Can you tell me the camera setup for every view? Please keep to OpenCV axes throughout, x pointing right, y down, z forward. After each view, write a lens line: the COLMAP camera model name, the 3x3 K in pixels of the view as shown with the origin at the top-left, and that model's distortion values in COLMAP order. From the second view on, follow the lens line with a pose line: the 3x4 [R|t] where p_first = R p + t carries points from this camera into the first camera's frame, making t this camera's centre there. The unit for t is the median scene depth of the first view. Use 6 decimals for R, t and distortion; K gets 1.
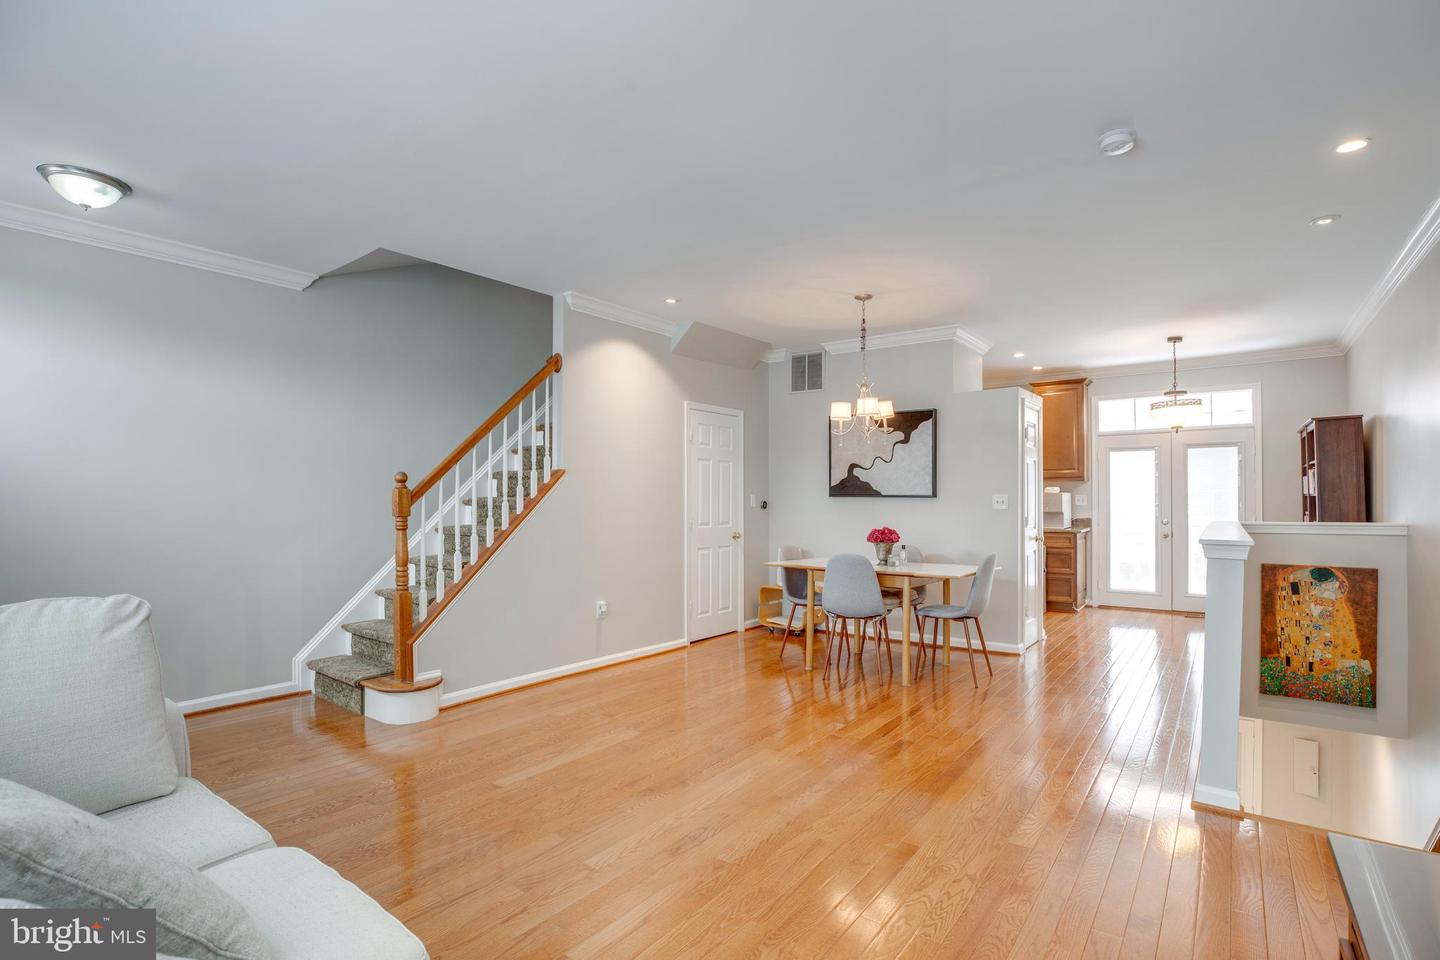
lens RADIAL K [[677.9, 0, 720.8], [0, 677.9, 493.3], [0, 0, 1]] dist [-0.039493, 0.010562]
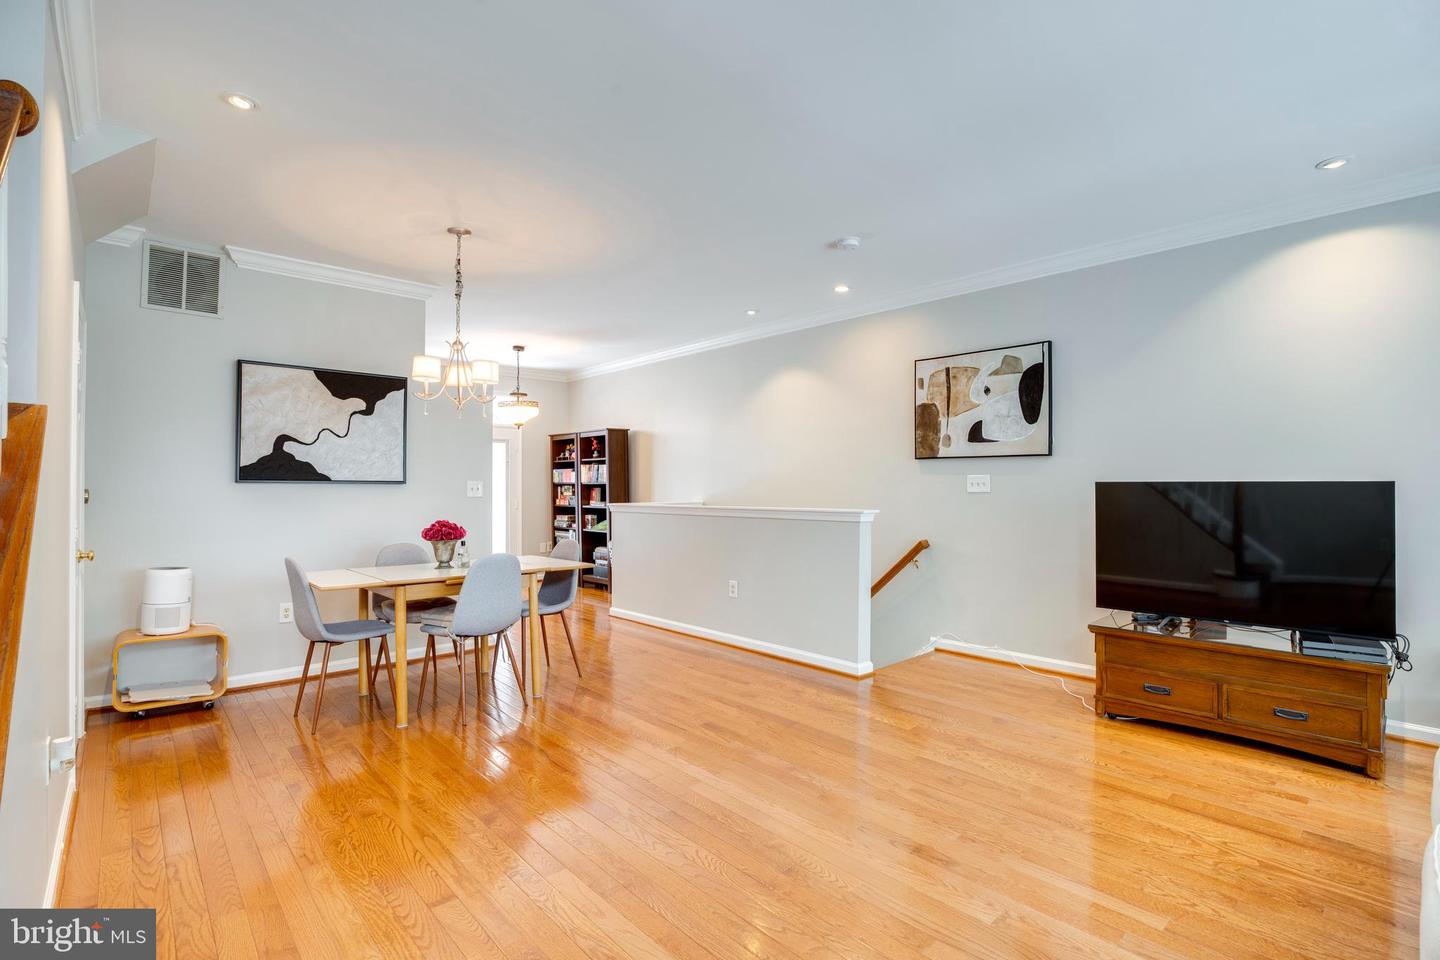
lens RADIAL K [[677.9, 0, 718.6], [0, 677.9, 477.5], [0, 0, 1]] dist [-0.039493, 0.010562]
pose [[0.183385, 0.013908, 0.982943, -0.408344], [-0.008541, 0.999885, -0.012554, 0.004849], [-0.983004, -0.006093, 0.183483, 0.447011]]
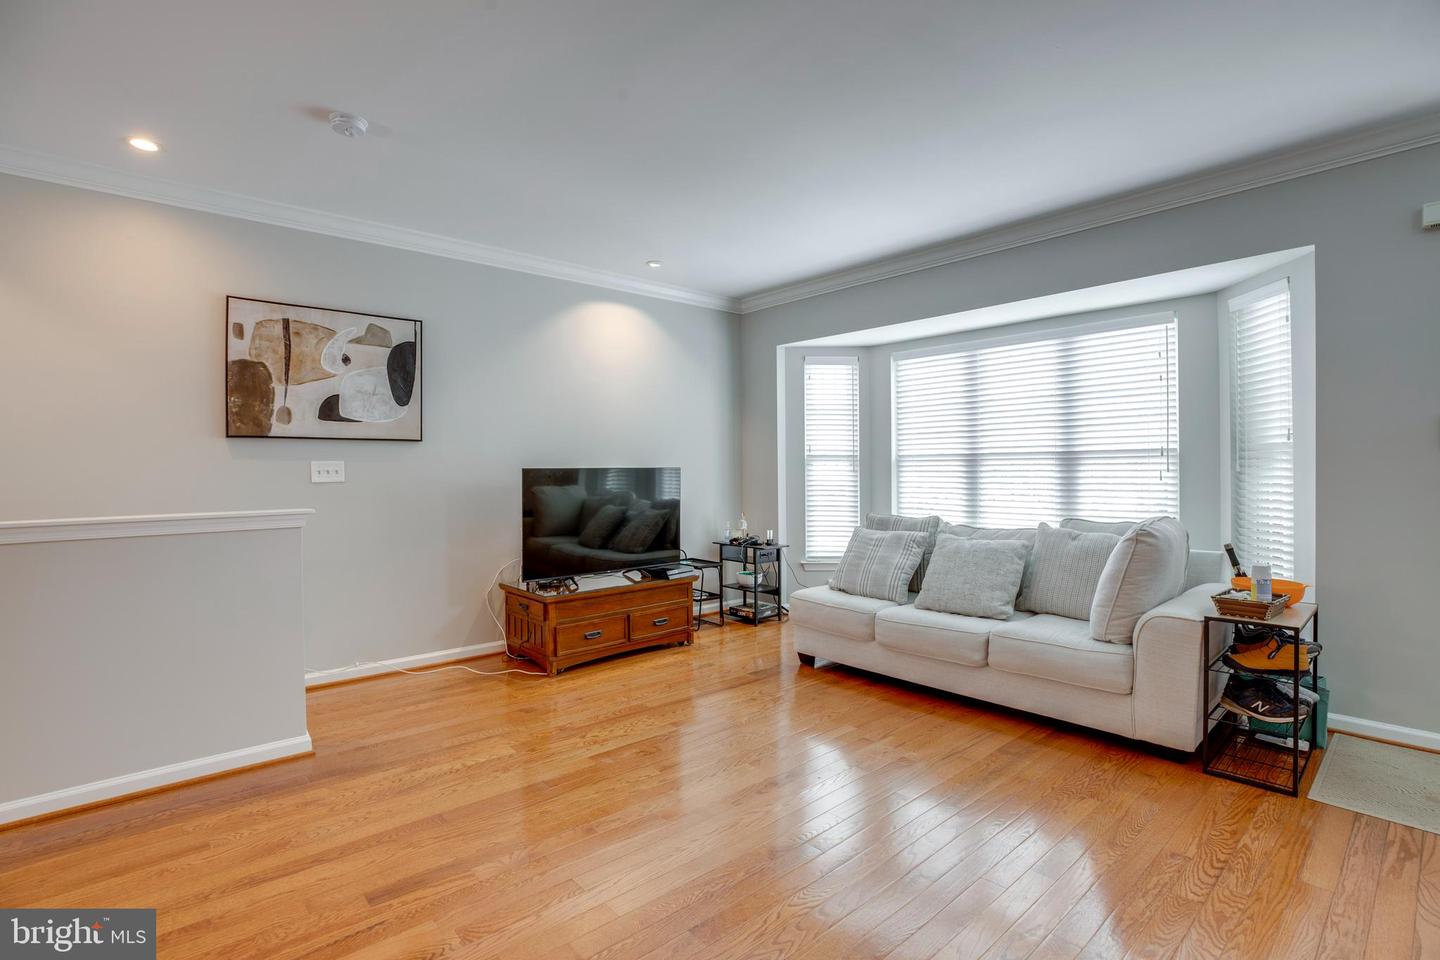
lens RADIAL K [[677.9, 0, 719.2], [0, 677.9, 468.6], [0, 0, 1]] dist [-0.039493, 0.010562]
pose [[-0.980865, 0.015103, 0.194102, -0.070131], [0.012828, 0.999834, -0.012972, 0.009739], [-0.194265, -0.010234, -0.980896, 0.839728]]
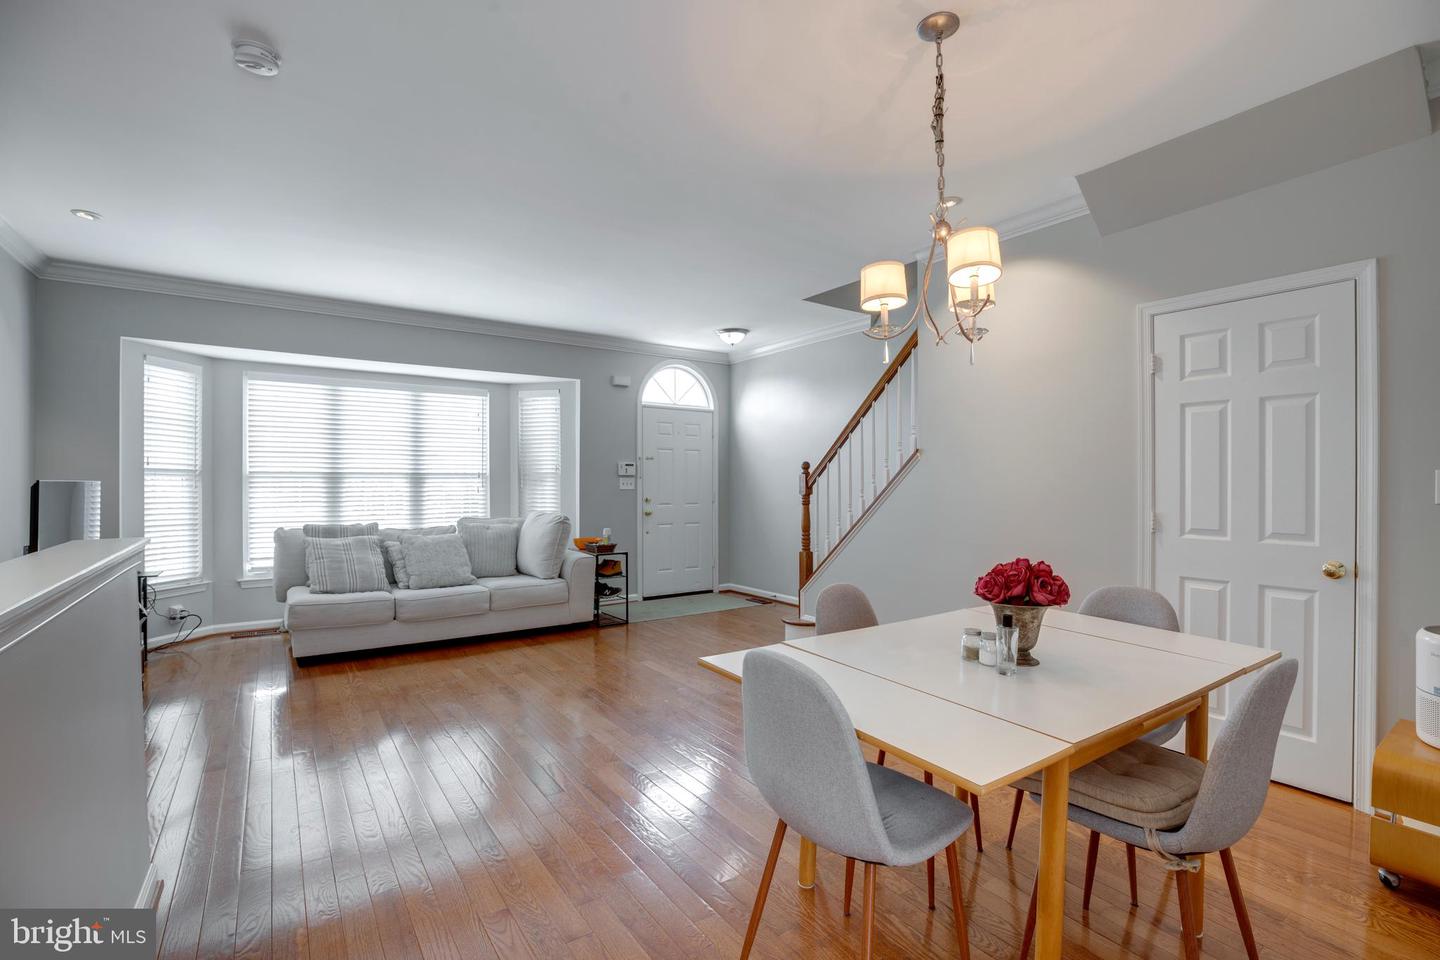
lens RADIAL K [[677.9, 0, 699.3], [0, 677.9, 477.4], [0, 0, 1]] dist [-0.039493, 0.010562]
pose [[-0.332161, -0.002760, -0.943219, 0.540960], [0.011309, 0.999912, -0.006908, 0.004989], [0.943155, -0.012962, -0.332101, 0.796156]]
